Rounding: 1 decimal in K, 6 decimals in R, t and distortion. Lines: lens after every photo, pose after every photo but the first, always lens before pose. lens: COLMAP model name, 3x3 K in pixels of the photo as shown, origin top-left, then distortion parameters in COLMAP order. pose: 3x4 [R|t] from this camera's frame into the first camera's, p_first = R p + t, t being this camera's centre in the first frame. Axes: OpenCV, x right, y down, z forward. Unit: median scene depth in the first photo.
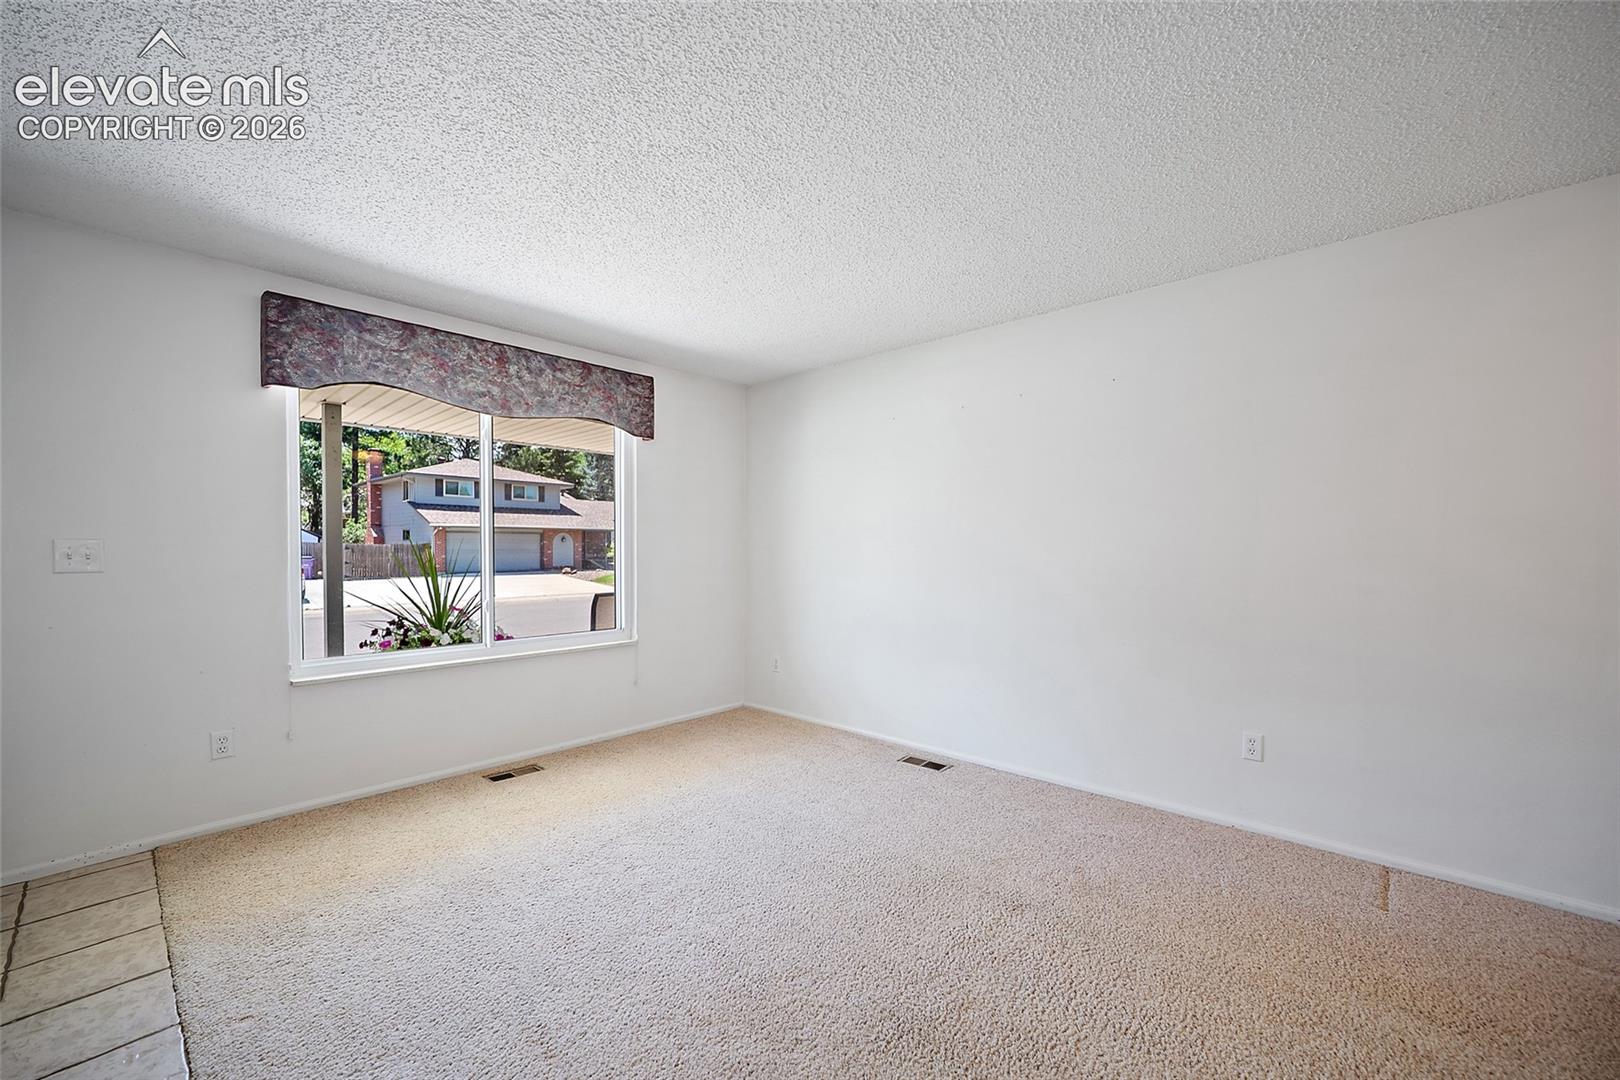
lens RADIAL K [[644.5, 0, 845.3], [0, 644.5, 567.7], [0, 0, 1]] dist [-0.002899, 0.000554]
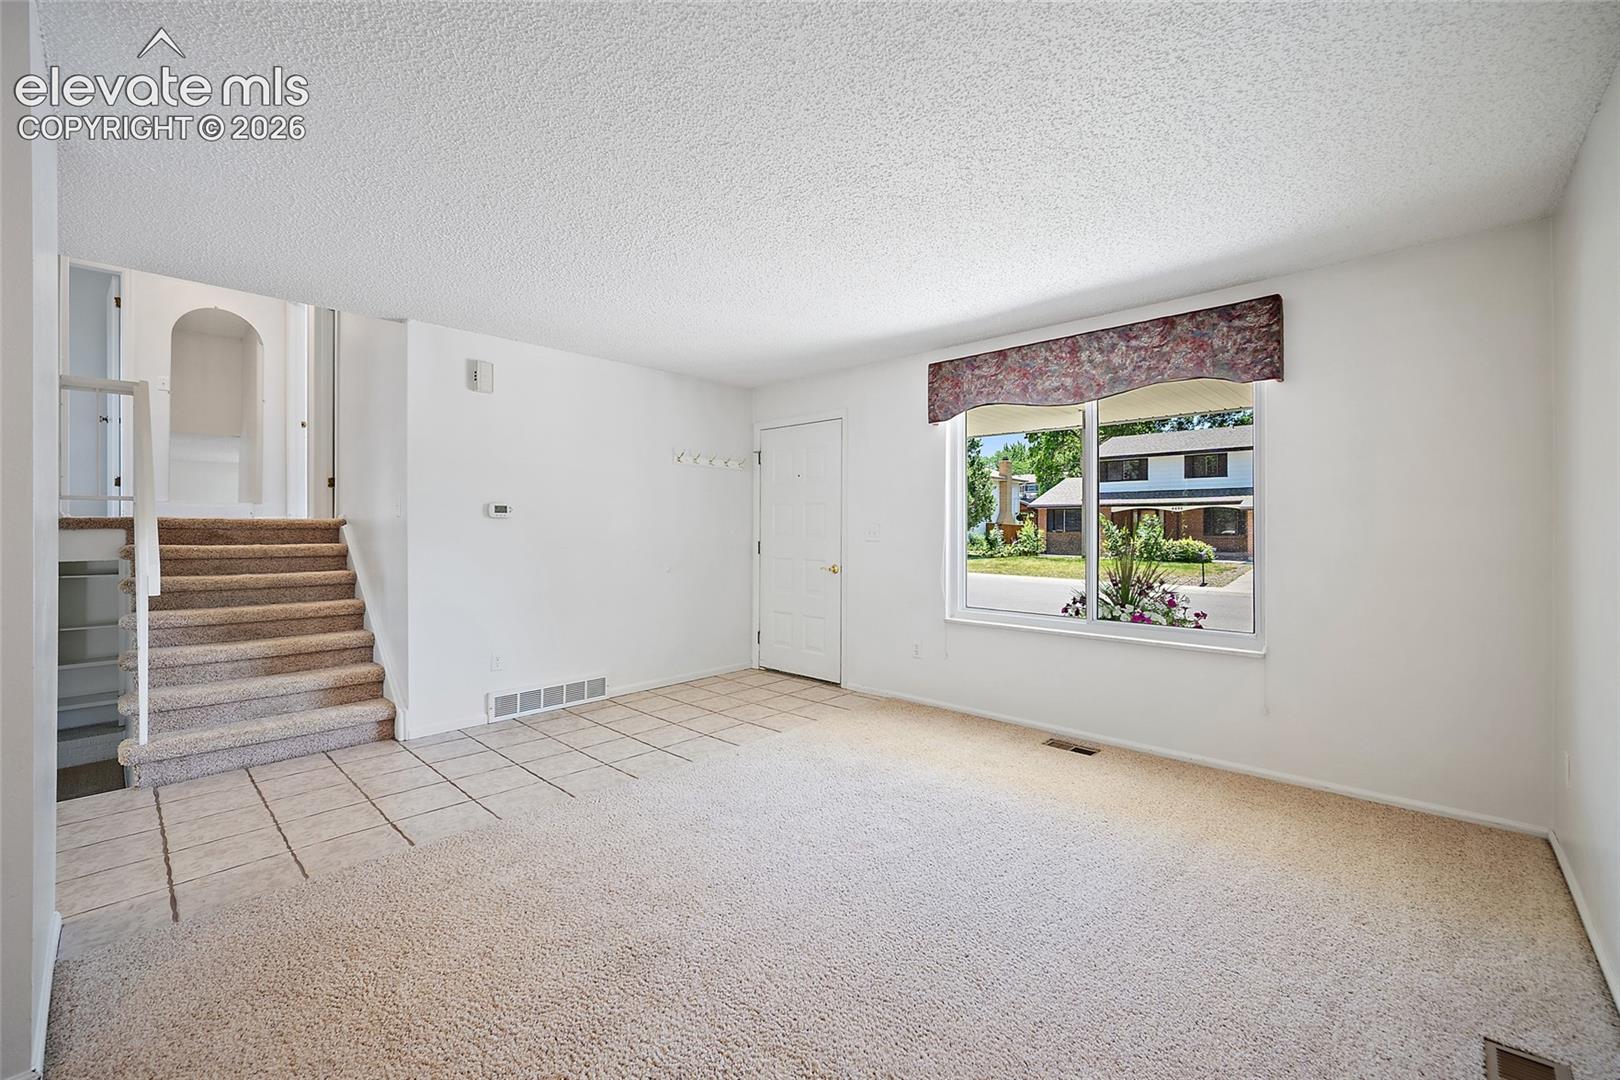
lens RADIAL K [[644.5, 0, 803.5], [0, 644.5, 530.6], [0, 0, 1]] dist [-0.002899, 0.000554]
pose [[-0.030453, 0.003285, -0.999531, 0.519683], [-0.031981, 0.999479, 0.004259, -0.018008], [0.999024, 0.032096, -0.030332, 0.581599]]
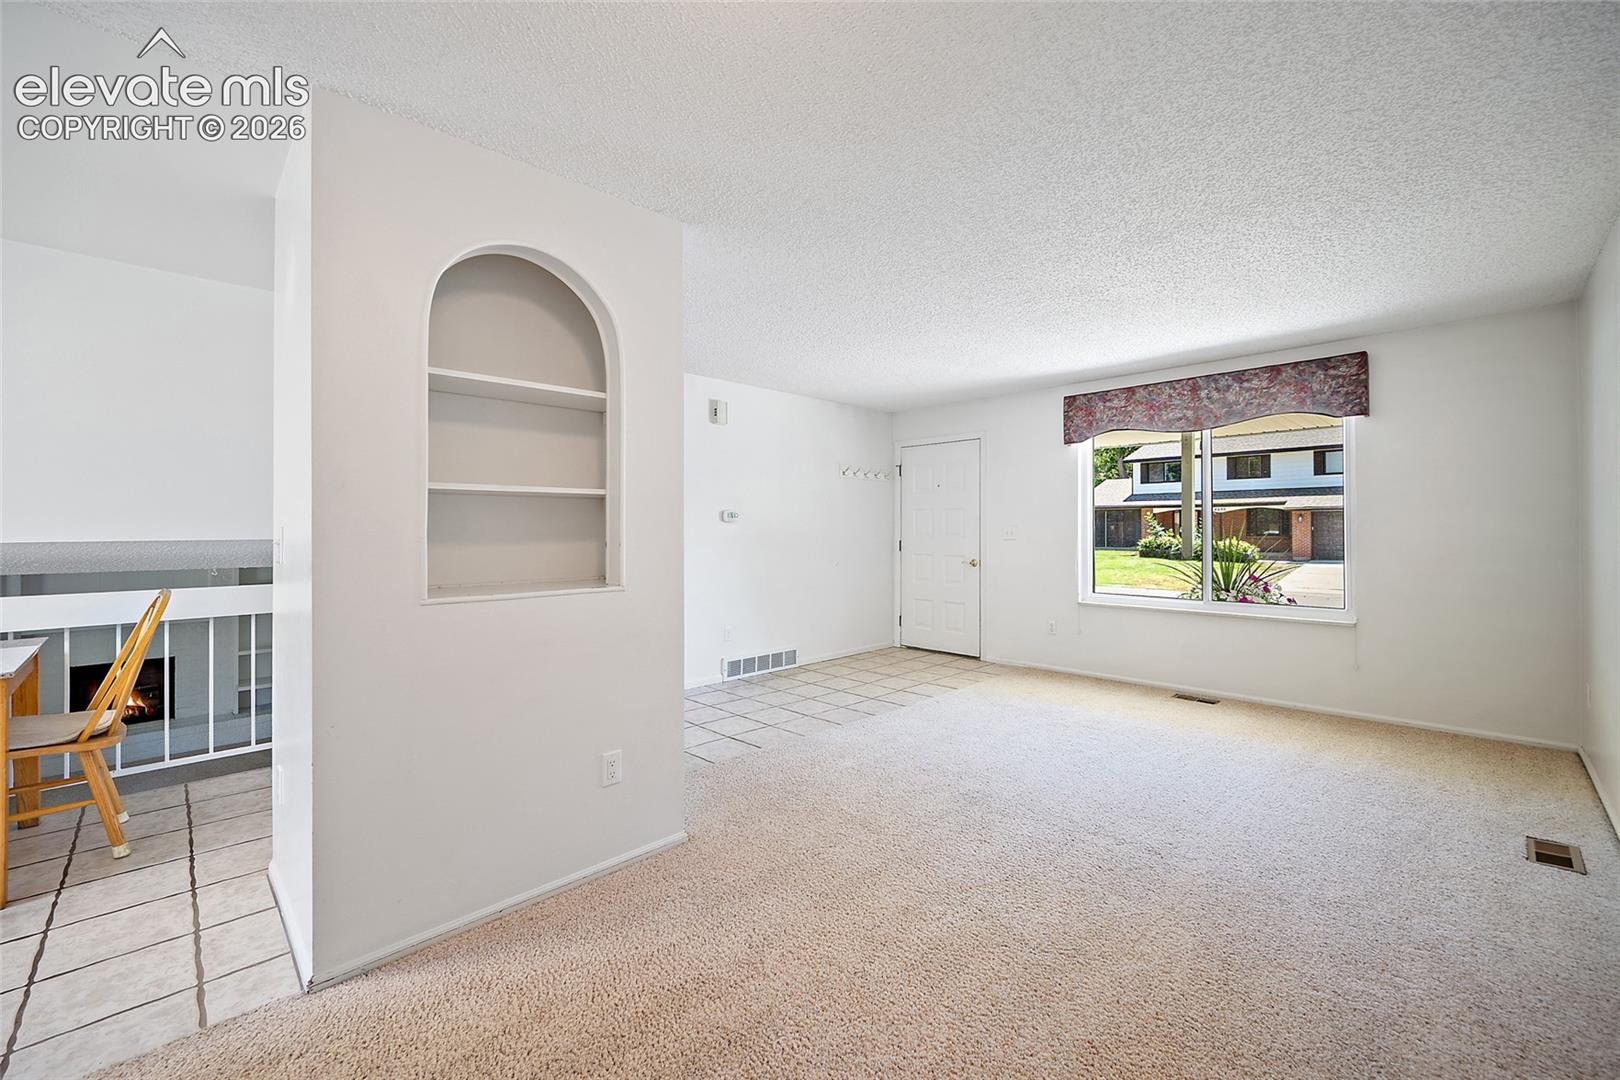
lens RADIAL K [[644.5, 0, 803.1], [0, 644.5, 529.2], [0, 0, 1]] dist [-0.002899, 0.000554]
pose [[-0.068717, -0.002117, -0.997634, 0.842725], [-0.028443, 0.999595, -0.000162, -0.006341], [0.997231, 0.028365, -0.068750, 0.275217]]
